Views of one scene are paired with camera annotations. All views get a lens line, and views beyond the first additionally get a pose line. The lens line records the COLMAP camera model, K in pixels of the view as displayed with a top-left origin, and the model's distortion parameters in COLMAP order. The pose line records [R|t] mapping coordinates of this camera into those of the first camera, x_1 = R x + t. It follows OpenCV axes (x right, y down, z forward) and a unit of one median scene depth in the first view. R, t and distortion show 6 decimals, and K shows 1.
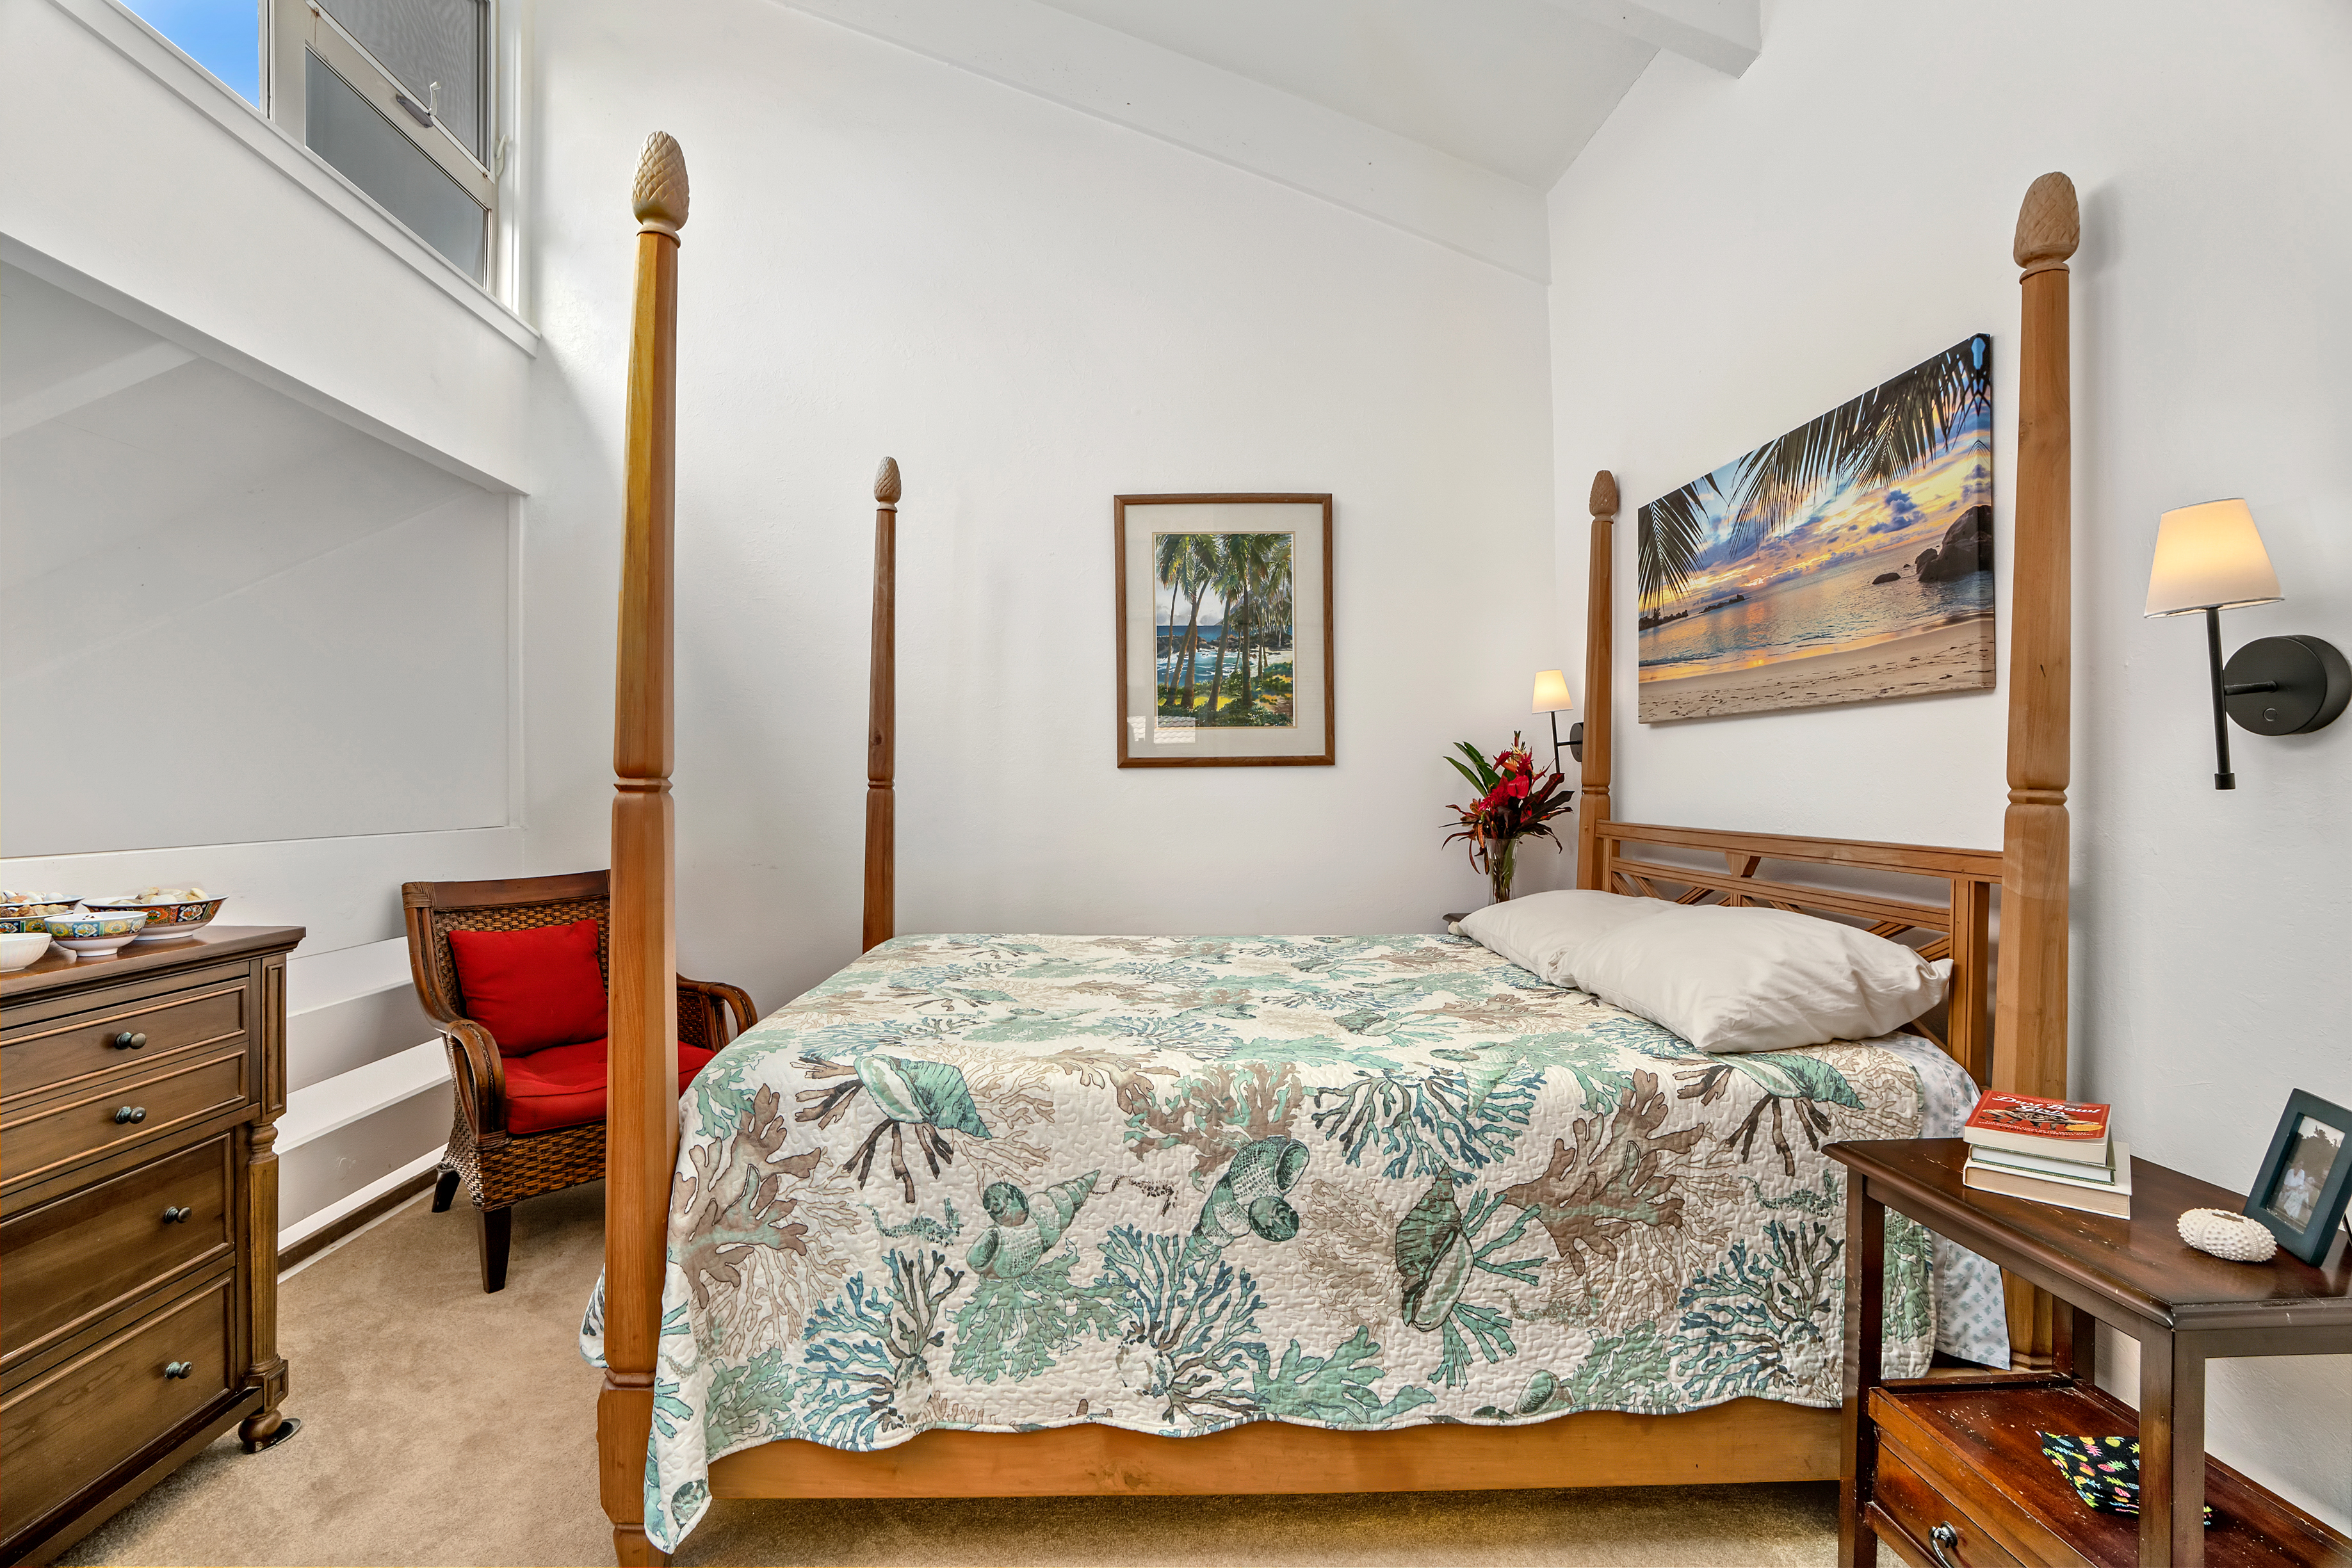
lens RADIAL K [[1090.4, 0, 1151.2], [0, 1090.4, 785.7], [0, 0, 1]] dist [-0.076929, 0.034734]
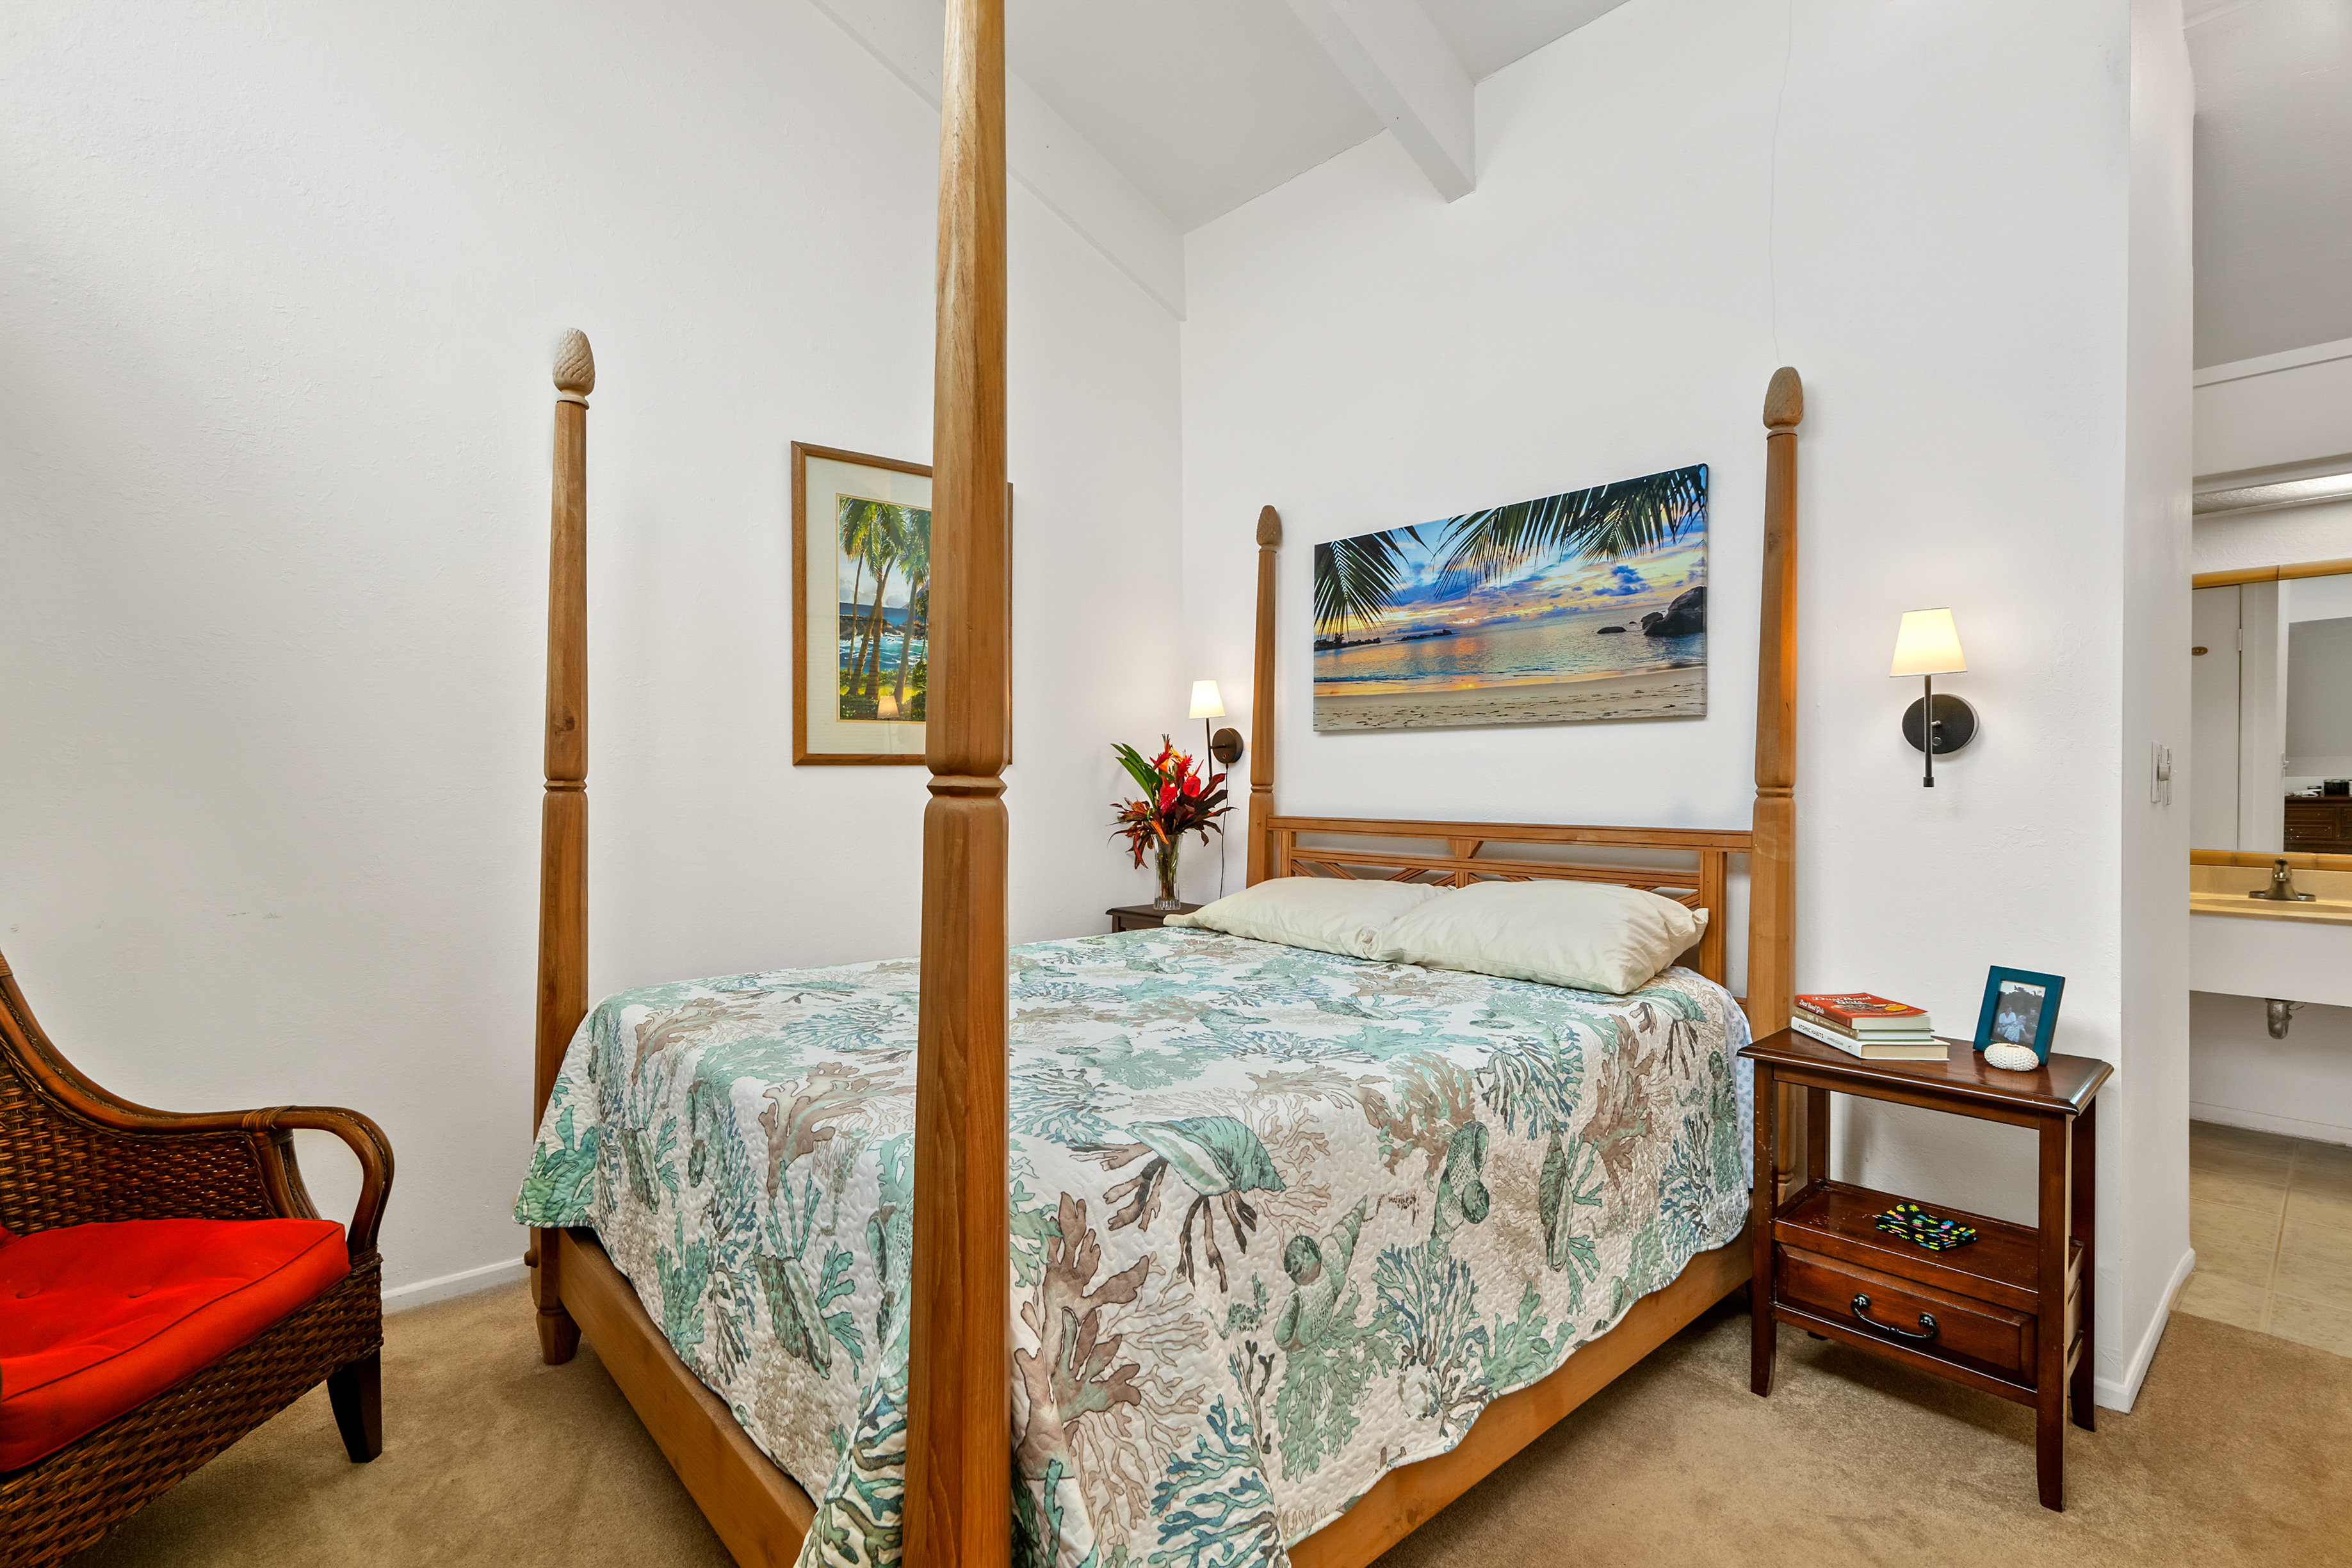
lens RADIAL K [[1088.4, 0, 1133.7], [0, 1088.4, 789.0], [0, 0, 1]] dist [-0.003546, -0.000336]
pose [[0.770765, -0.004858, 0.637100, -0.801630], [0.002317, 0.999986, 0.004823, -0.003256], [-0.637115, -0.002241, 0.770766, 0.396044]]
